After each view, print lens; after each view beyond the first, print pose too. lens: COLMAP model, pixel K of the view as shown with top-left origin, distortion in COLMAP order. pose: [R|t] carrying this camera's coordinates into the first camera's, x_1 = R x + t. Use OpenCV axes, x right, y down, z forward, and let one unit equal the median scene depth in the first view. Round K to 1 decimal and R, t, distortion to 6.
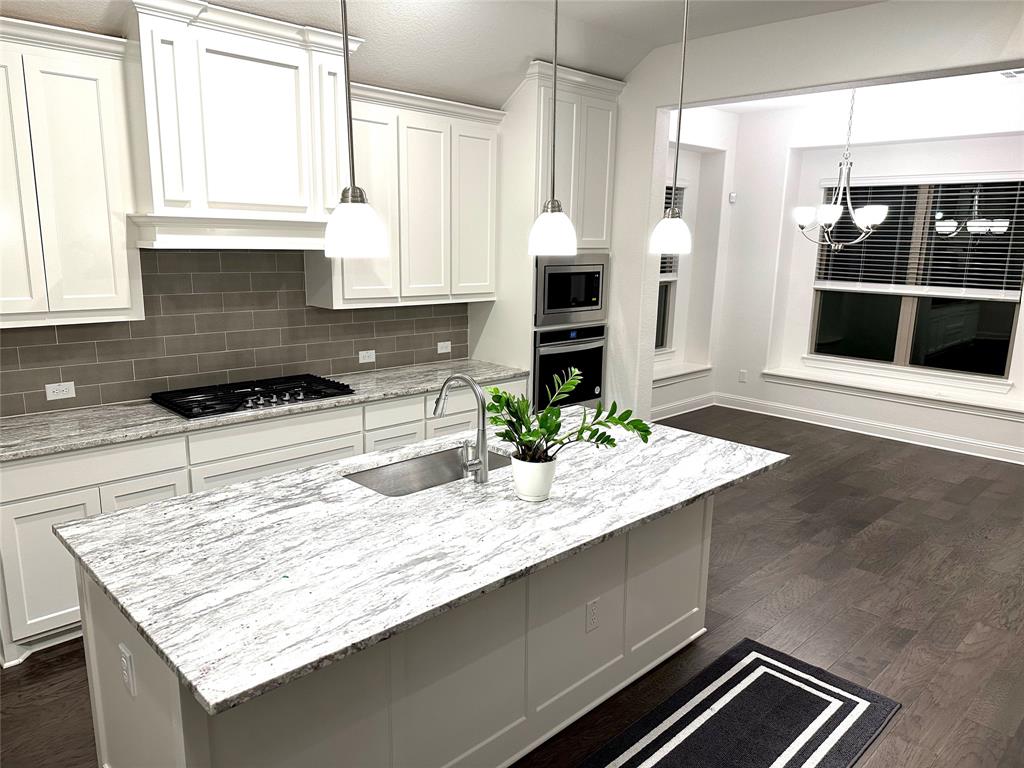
lens RADIAL K [[709.1, 0, 509.5], [0, 709.1, 391.7], [0, 0, 1]] dist [0.138282, -0.230505]
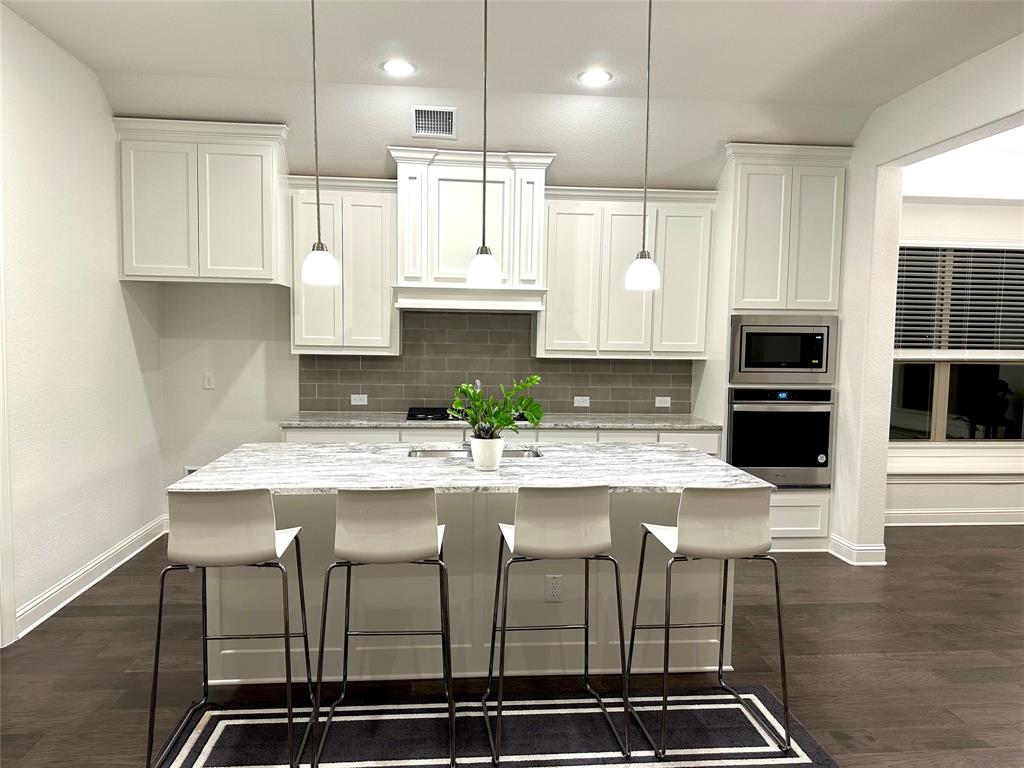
lens RADIAL K [[709.1, 0, 509.5], [0, 709.1, 391.7], [0, 0, 1]] dist [0.138282, -0.230505]
pose [[0.776297, 0.042189, -0.628954, 0.494669], [-0.132628, 0.986355, -0.097535, 0.072542], [0.616258, 0.159133, 0.771300, -0.003149]]
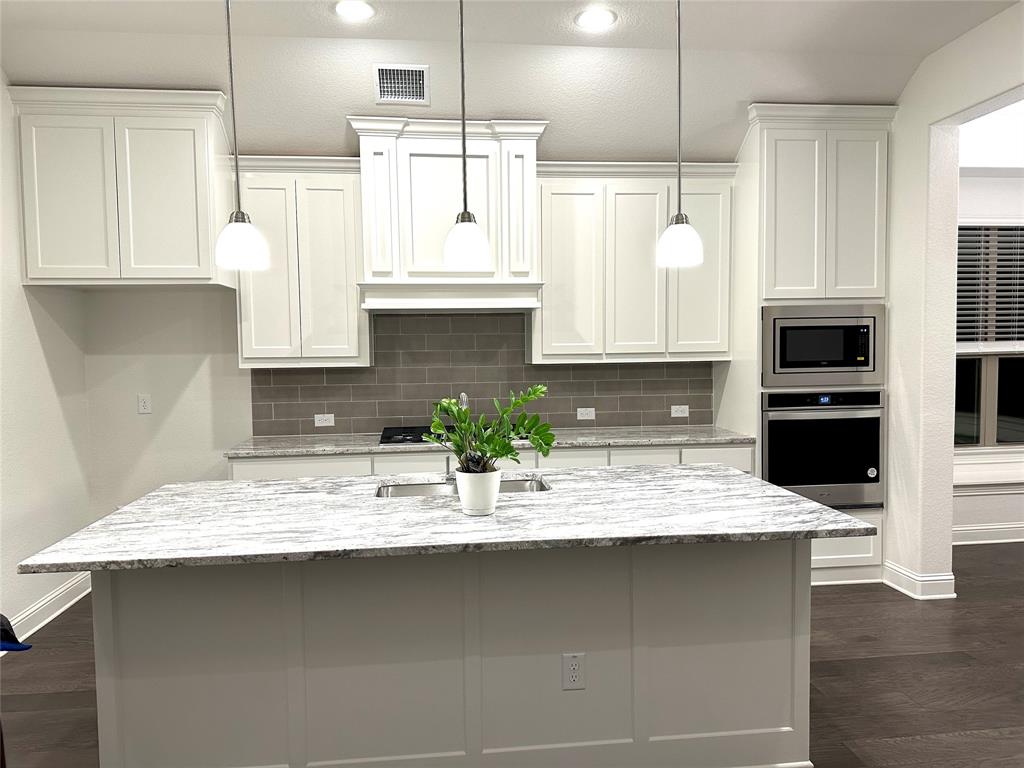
lens RADIAL K [[709.1, 0, 509.5], [0, 709.1, 391.7], [0, 0, 1]] dist [0.138282, -0.230505]
pose [[0.787980, 0.008654, -0.615639, 0.373860], [-0.099823, 0.988468, -0.113873, 0.051020], [0.607554, 0.151185, 0.779757, 0.133624]]
